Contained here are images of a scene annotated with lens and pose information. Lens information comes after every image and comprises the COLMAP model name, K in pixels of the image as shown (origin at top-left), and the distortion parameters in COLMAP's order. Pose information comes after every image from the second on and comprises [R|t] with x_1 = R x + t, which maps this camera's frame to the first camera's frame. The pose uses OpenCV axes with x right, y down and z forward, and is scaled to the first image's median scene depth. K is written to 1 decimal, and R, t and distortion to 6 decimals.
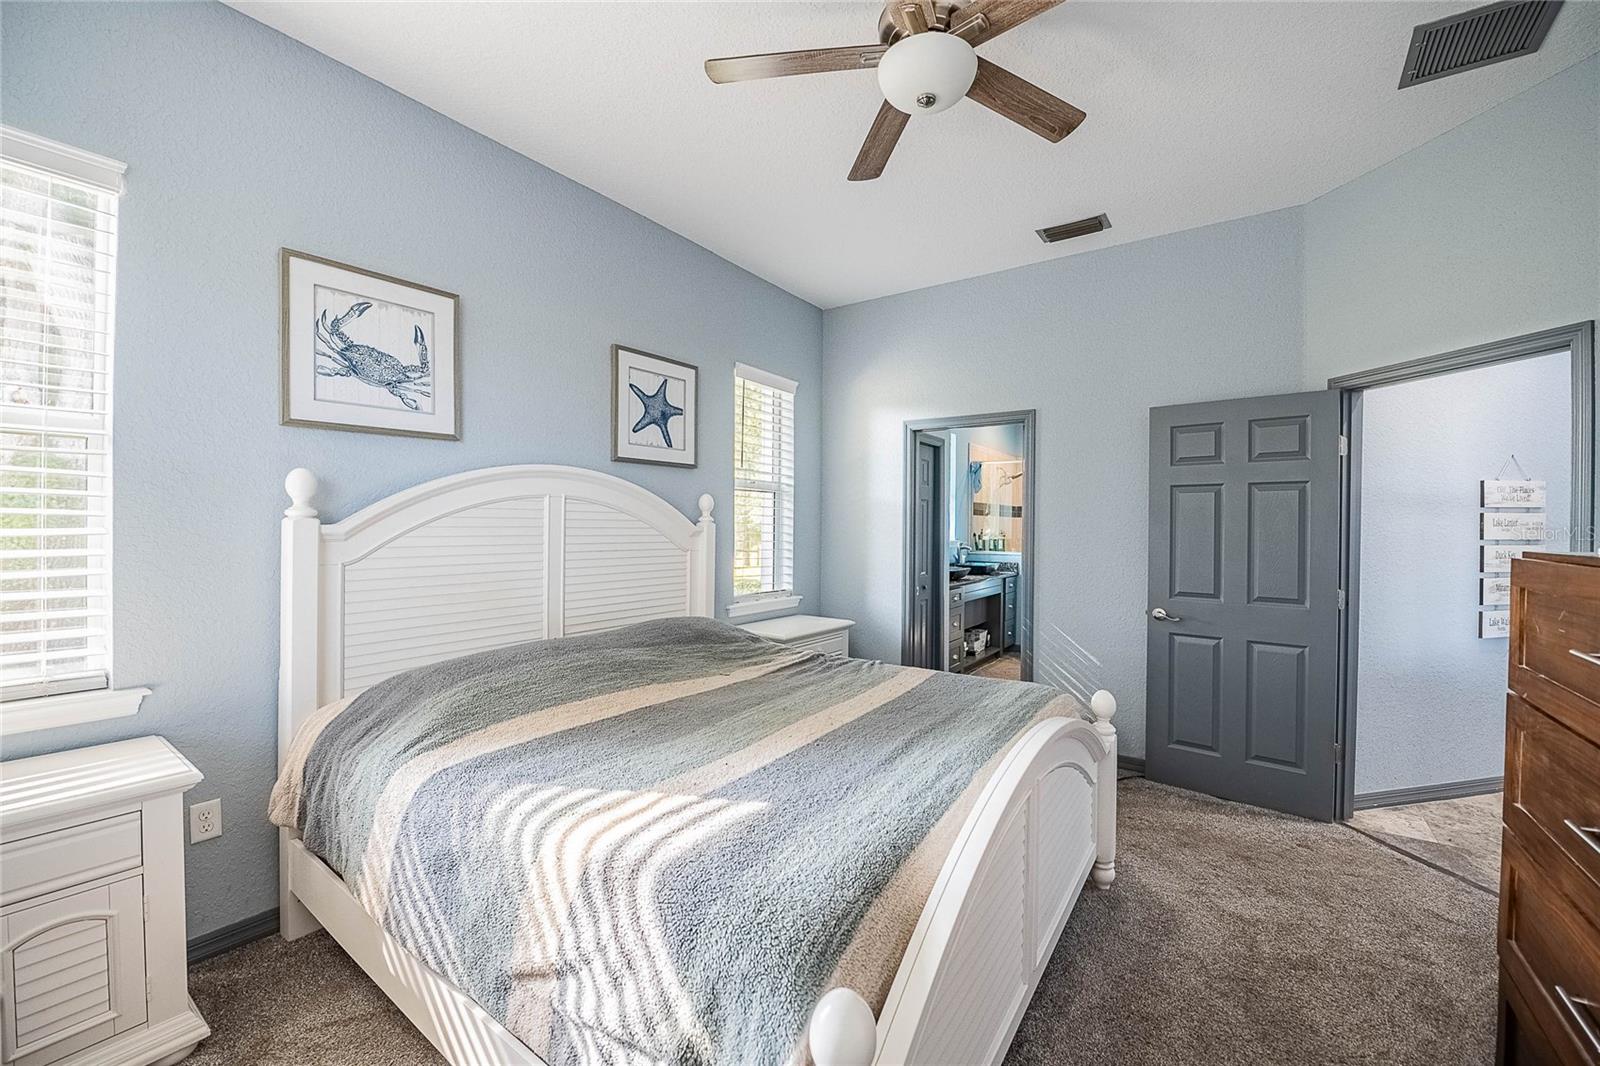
lens RADIAL K [[639.6, 0, 800.0], [0, 639.6, 533.0], [0, 0, 1]] dist [-0.013460, 0.000021]
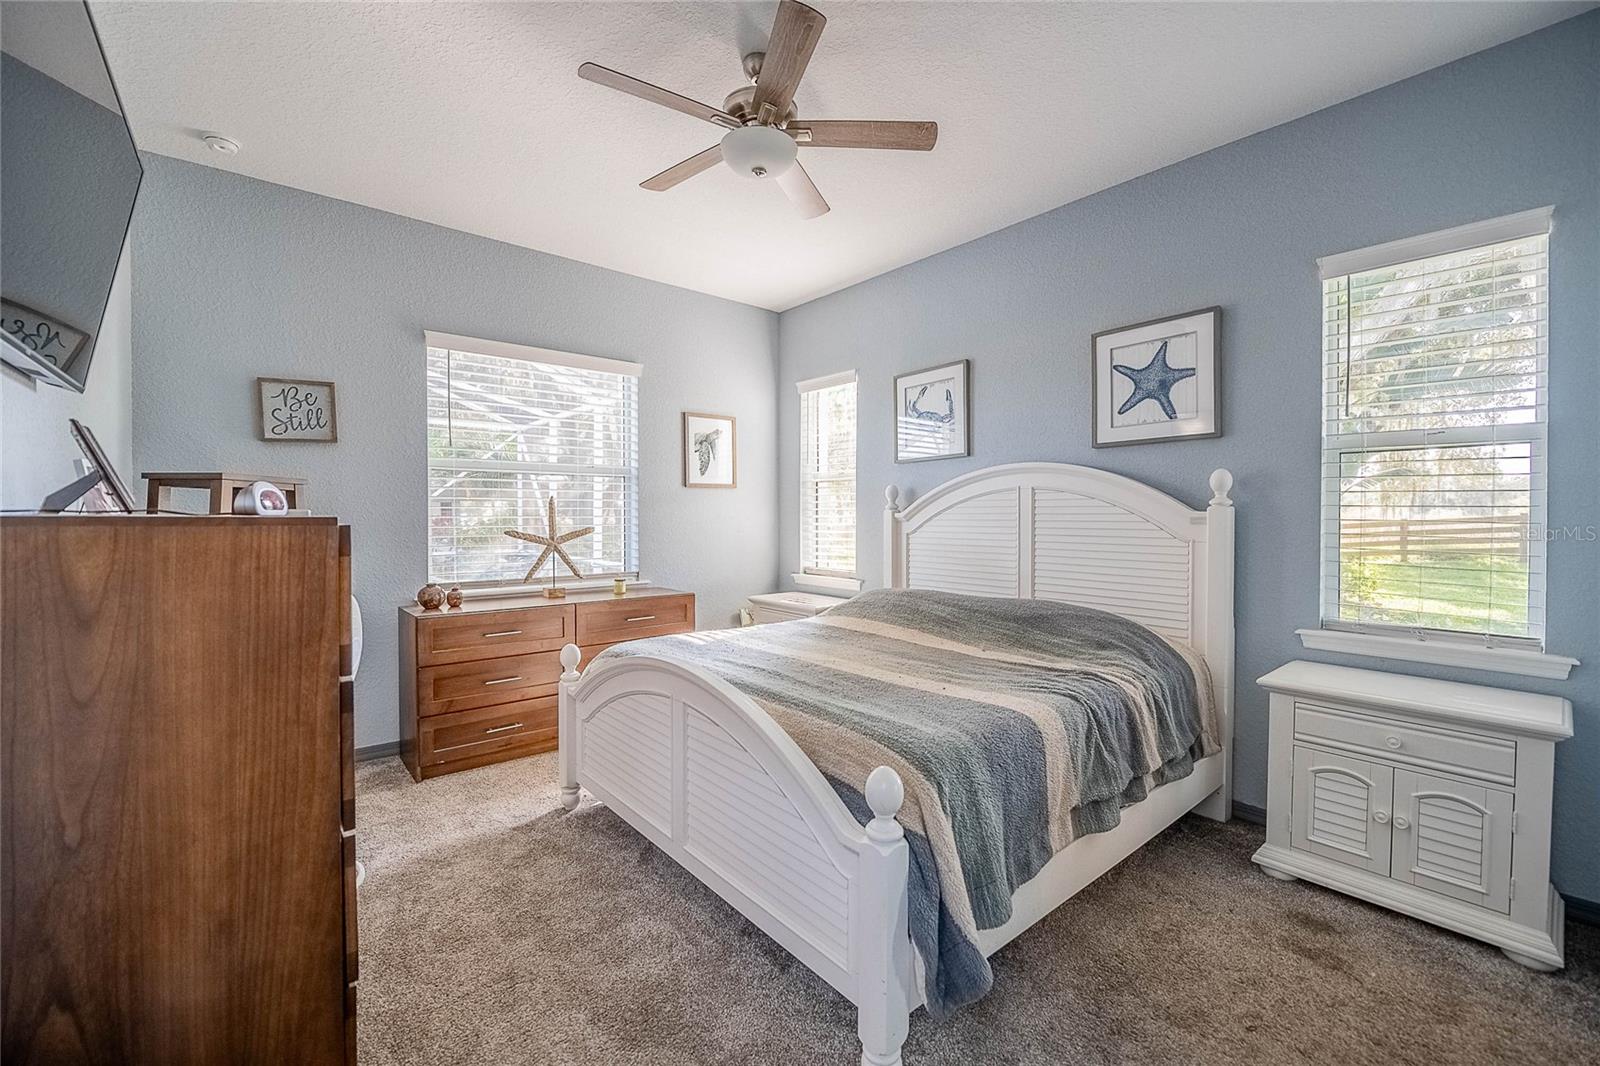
lens RADIAL K [[639.6, 0, 800.0], [0, 639.6, 533.0], [0, 0, 1]] dist [-0.013460, 0.000021]
pose [[-0.252058, 0.020285, -0.967500, 0.742668], [-0.010574, 0.999663, 0.023714, 0.002563], [0.967654, 0.016207, -0.251758, 0.732881]]
